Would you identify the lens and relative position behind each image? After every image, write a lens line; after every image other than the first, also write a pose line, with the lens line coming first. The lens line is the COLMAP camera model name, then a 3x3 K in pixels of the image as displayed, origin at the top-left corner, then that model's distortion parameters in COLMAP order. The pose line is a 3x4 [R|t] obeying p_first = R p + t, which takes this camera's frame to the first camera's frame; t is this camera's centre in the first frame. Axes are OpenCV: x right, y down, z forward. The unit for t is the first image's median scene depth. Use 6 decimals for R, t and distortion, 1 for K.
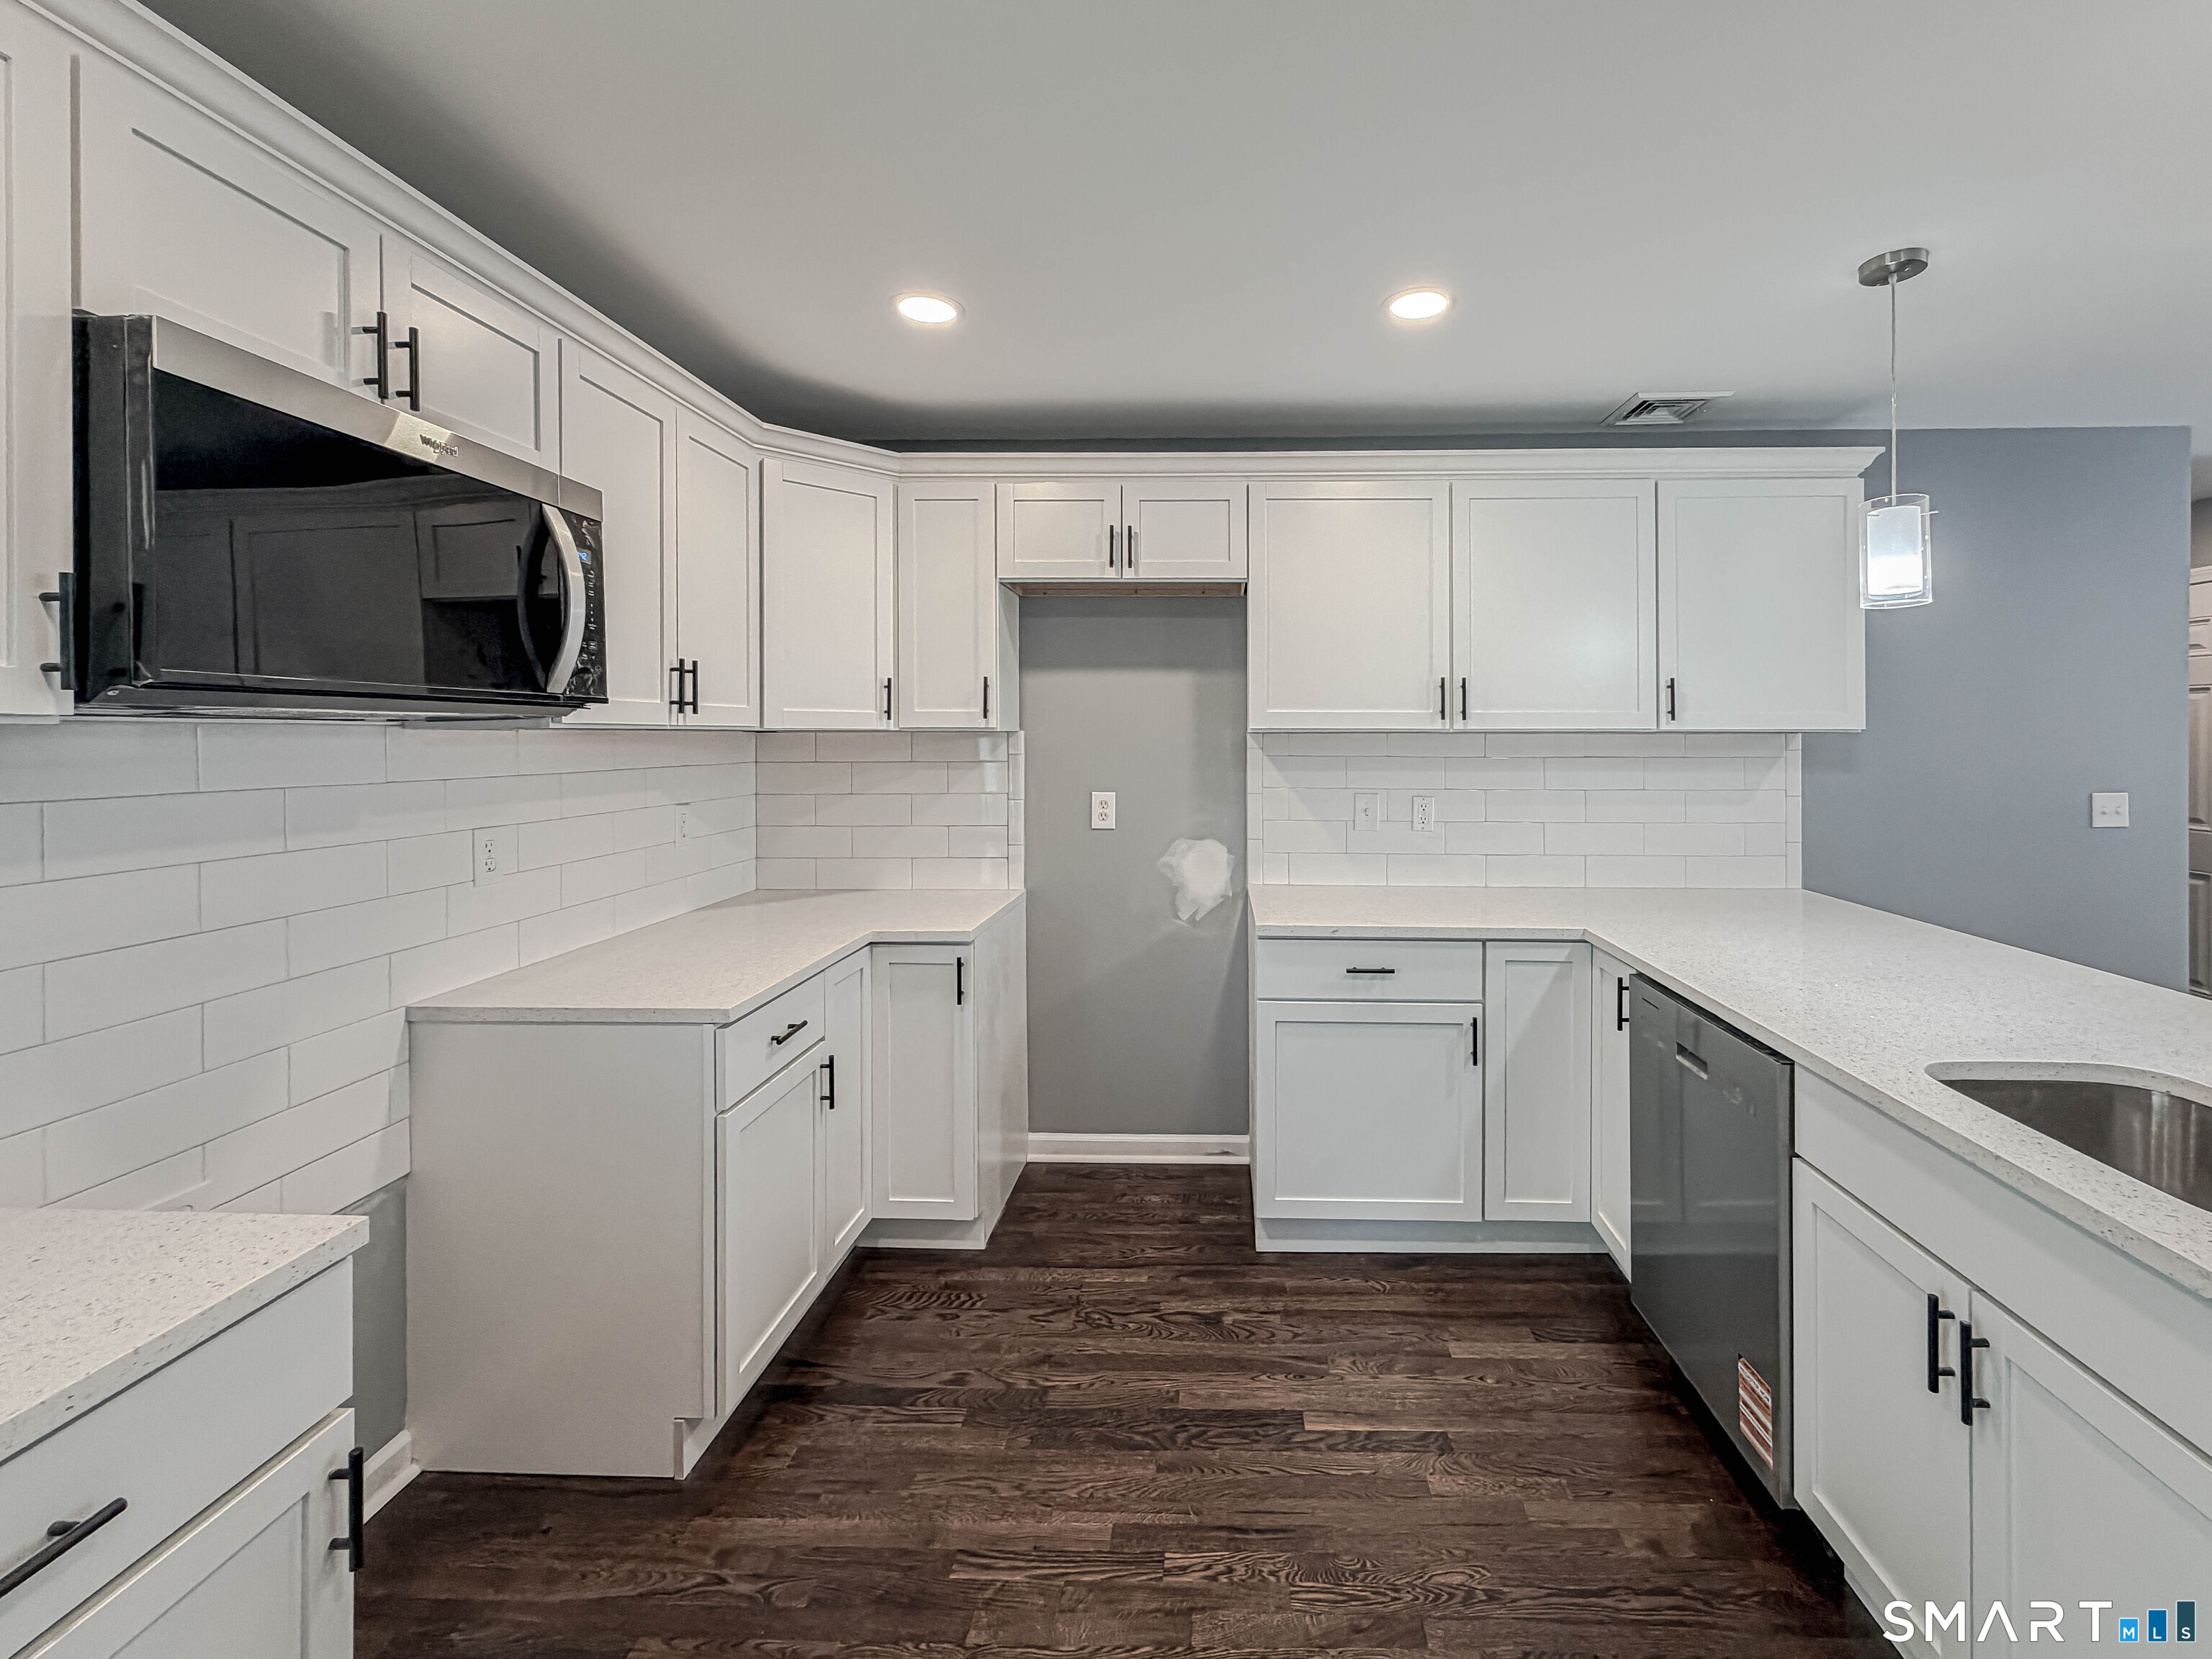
lens RADIAL K [[923.1, 0, 1197.1], [0, 923.1, 736.3], [0, 0, 1]] dist [-0.011220, 0.000601]
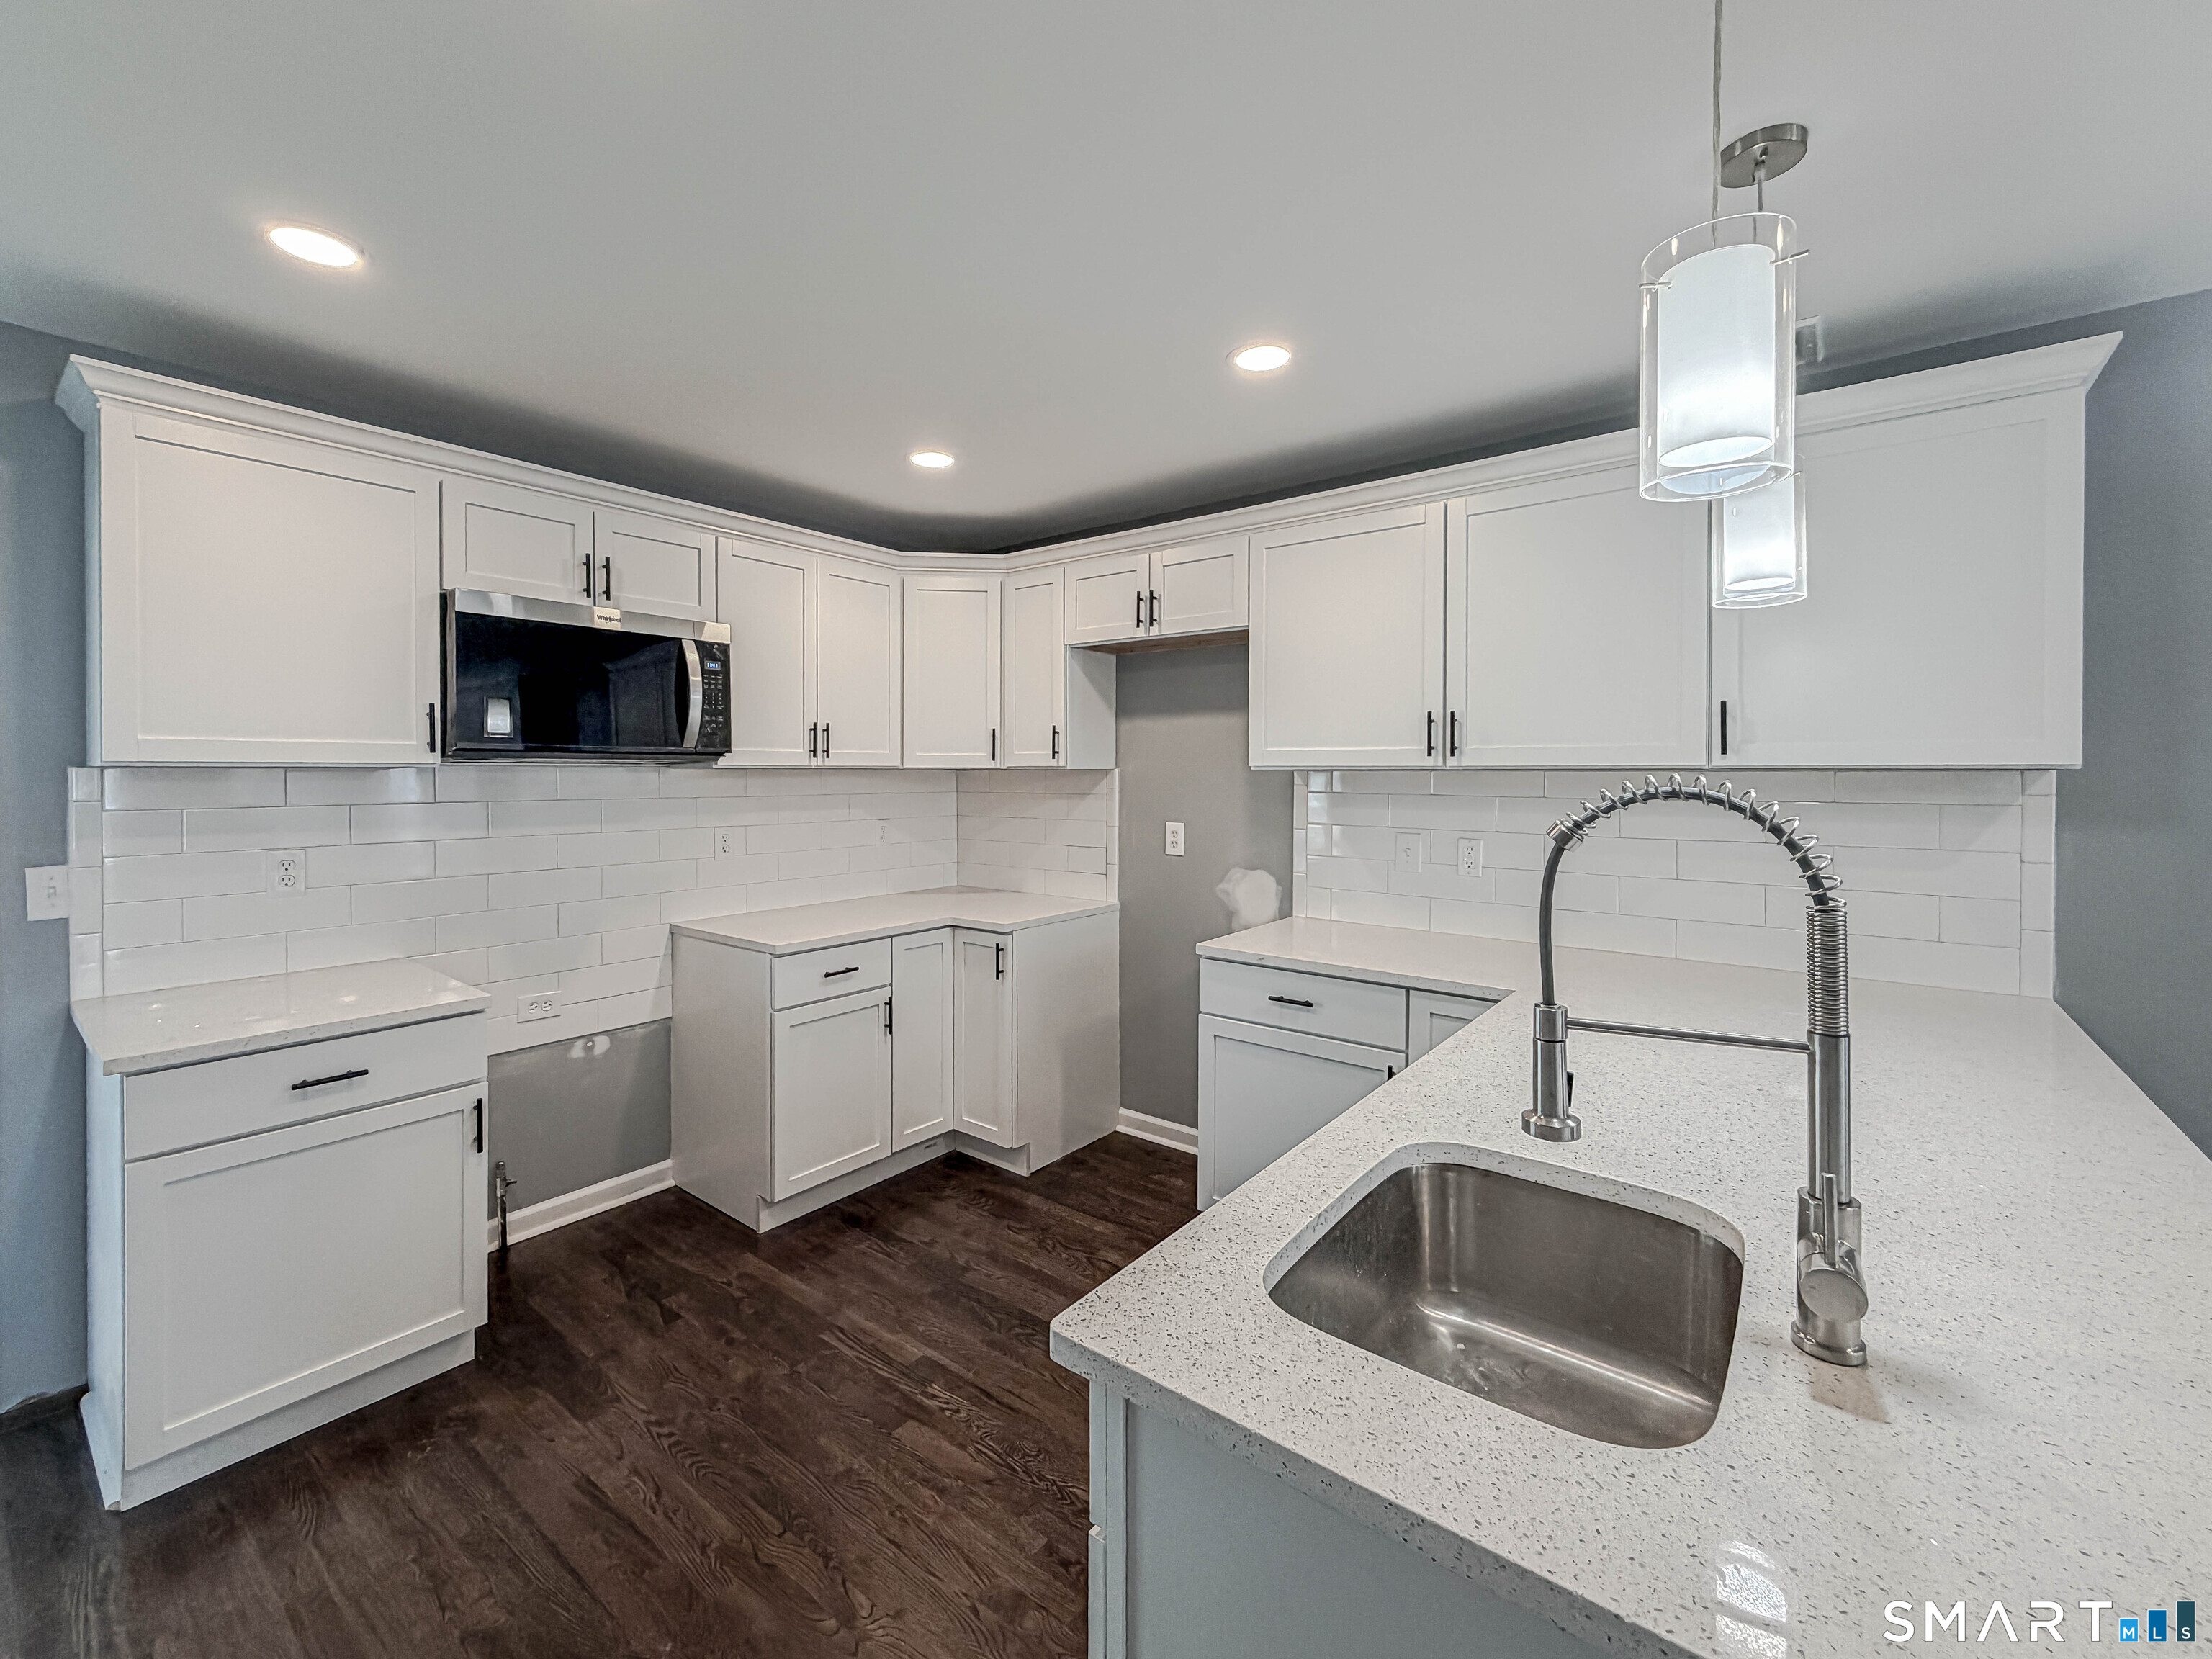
lens RADIAL K [[923.1, 0, 1104.9], [0, 923.1, 777.5], [0, 0, 1]] dist [-0.011220, 0.000601]
pose [[0.800434, 0.005243, -0.599399, 0.632762], [-0.001424, 0.999976, 0.006846, -0.002710], [0.599420, -0.004626, 0.800421, 0.050780]]
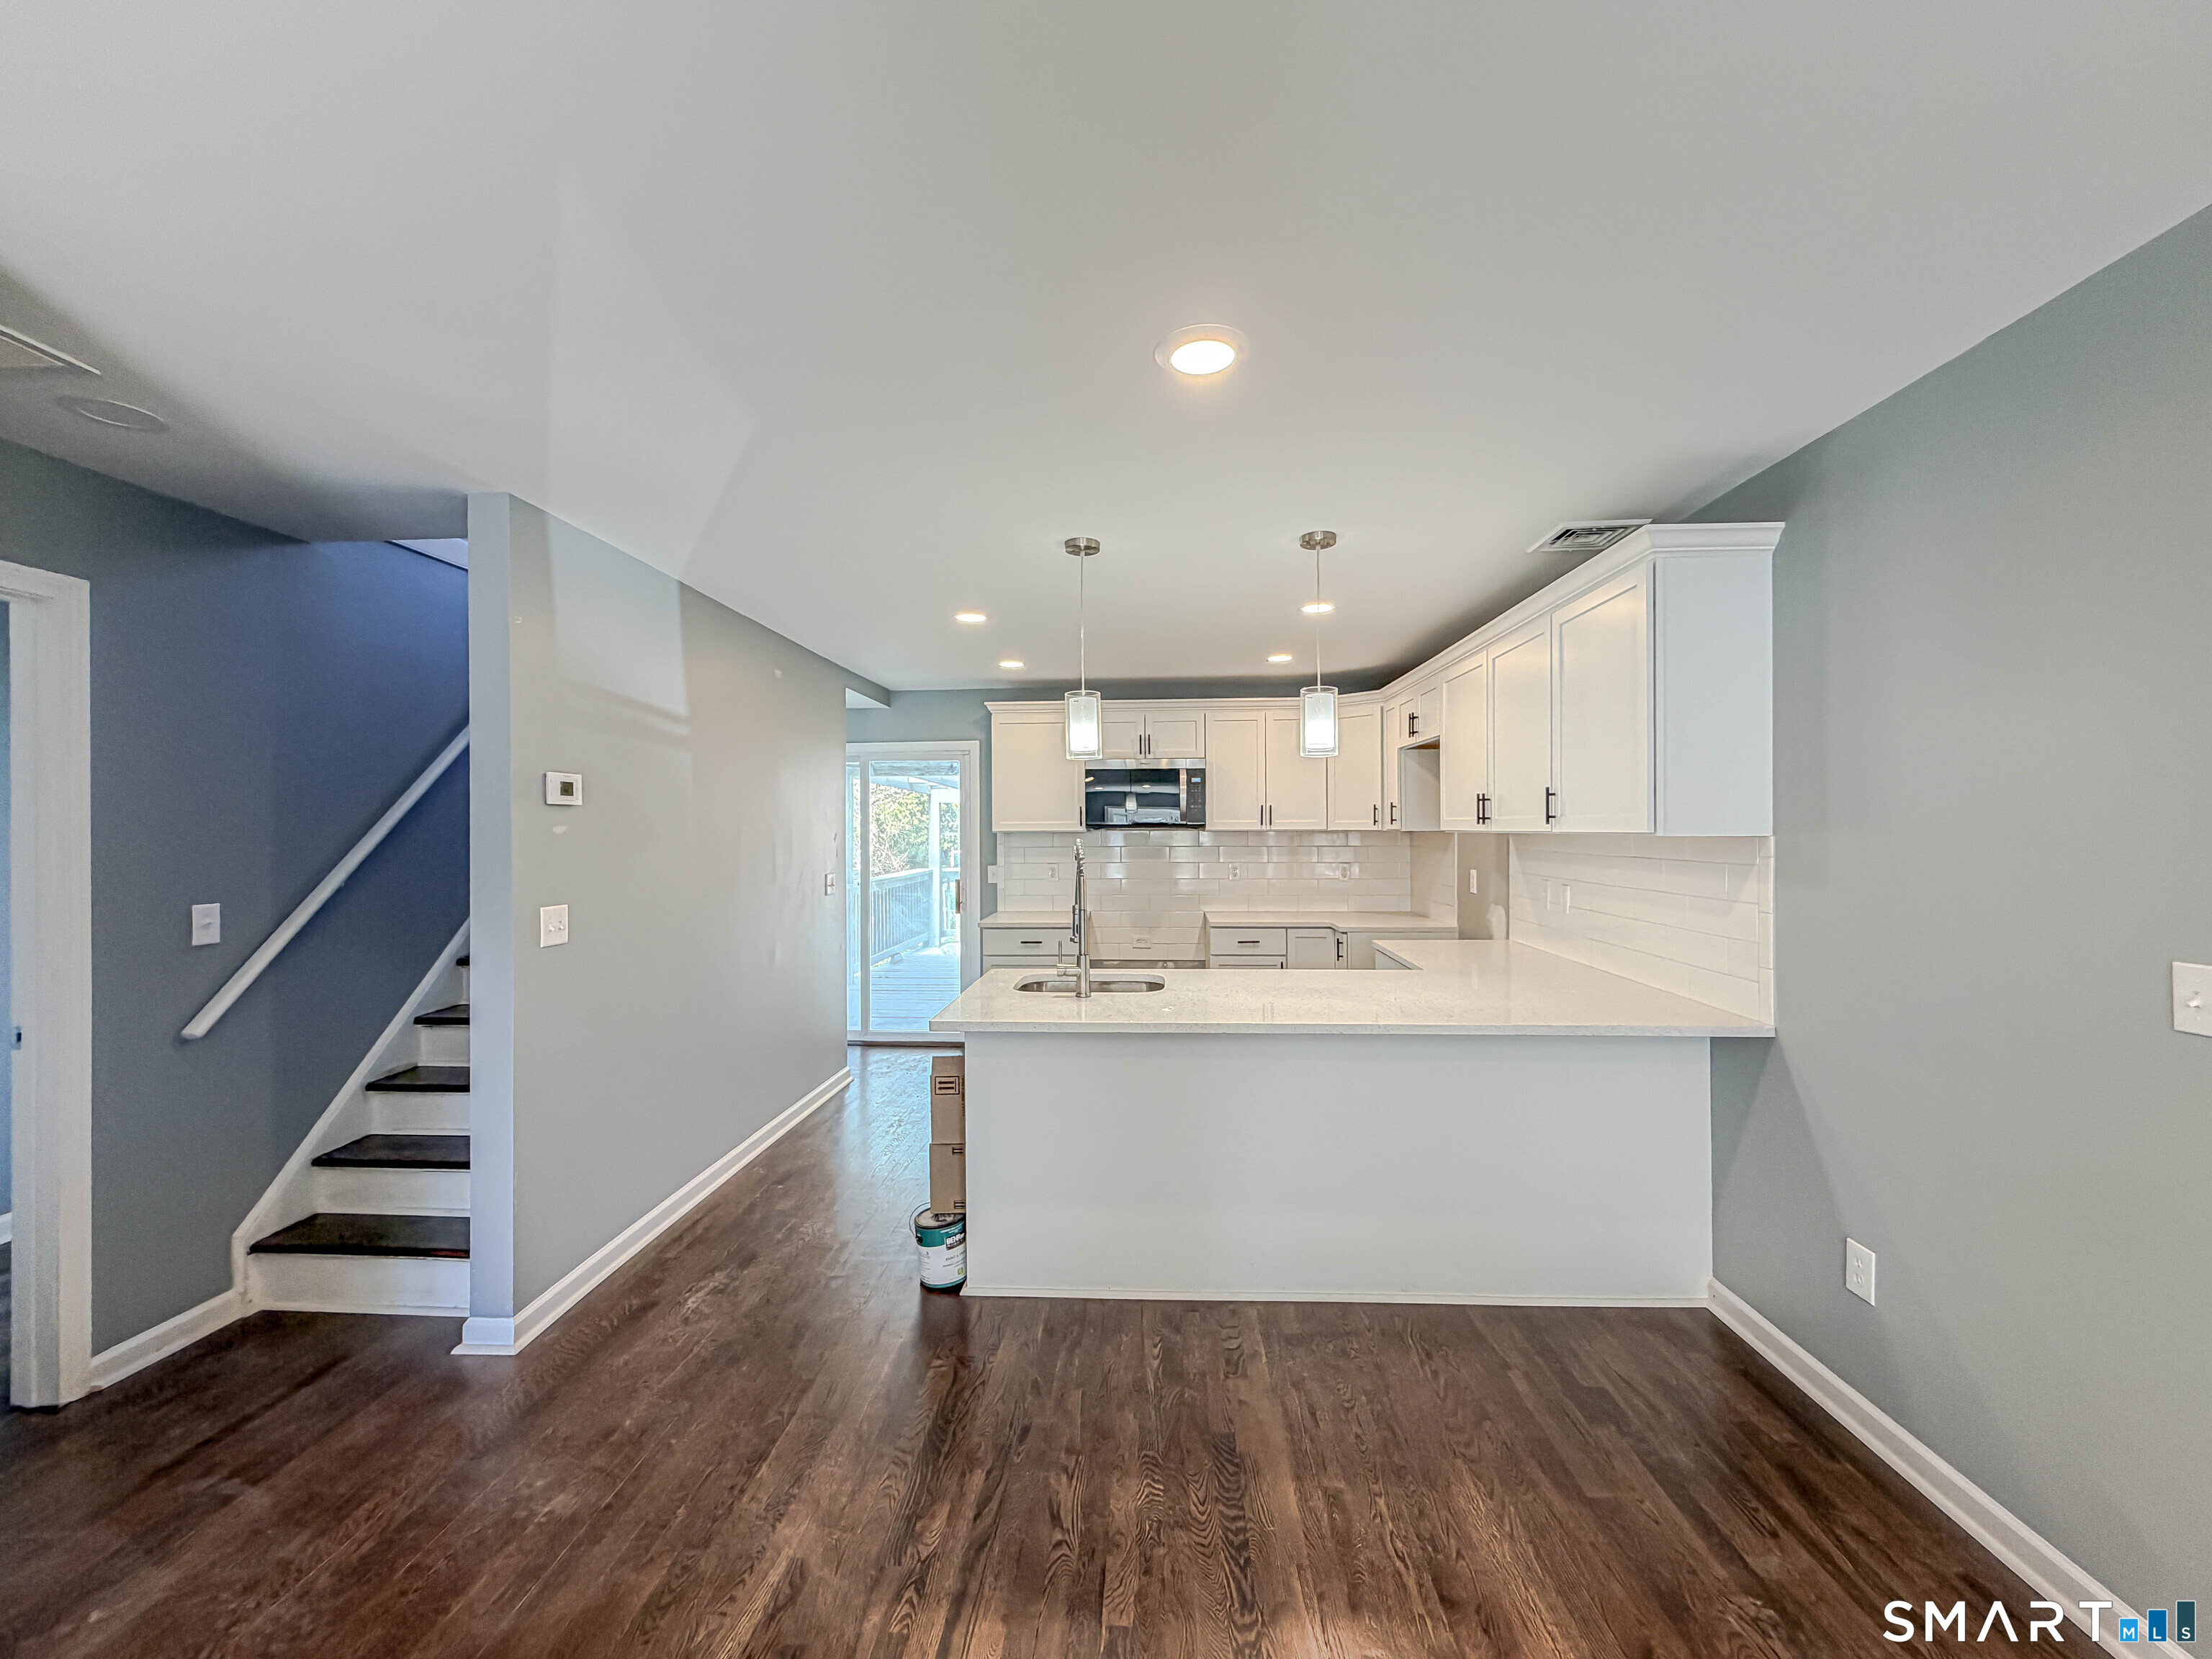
lens RADIAL K [[923.1, 0, 1091.2], [0, 923.1, 829.9], [0, 0, 1]] dist [-0.011220, 0.000601]
pose [[-0.044508, 0.003453, -0.999003, 1.846007], [0.004468, 0.999985, 0.003258, -0.018205], [0.998999, -0.004319, -0.044523, 0.524969]]
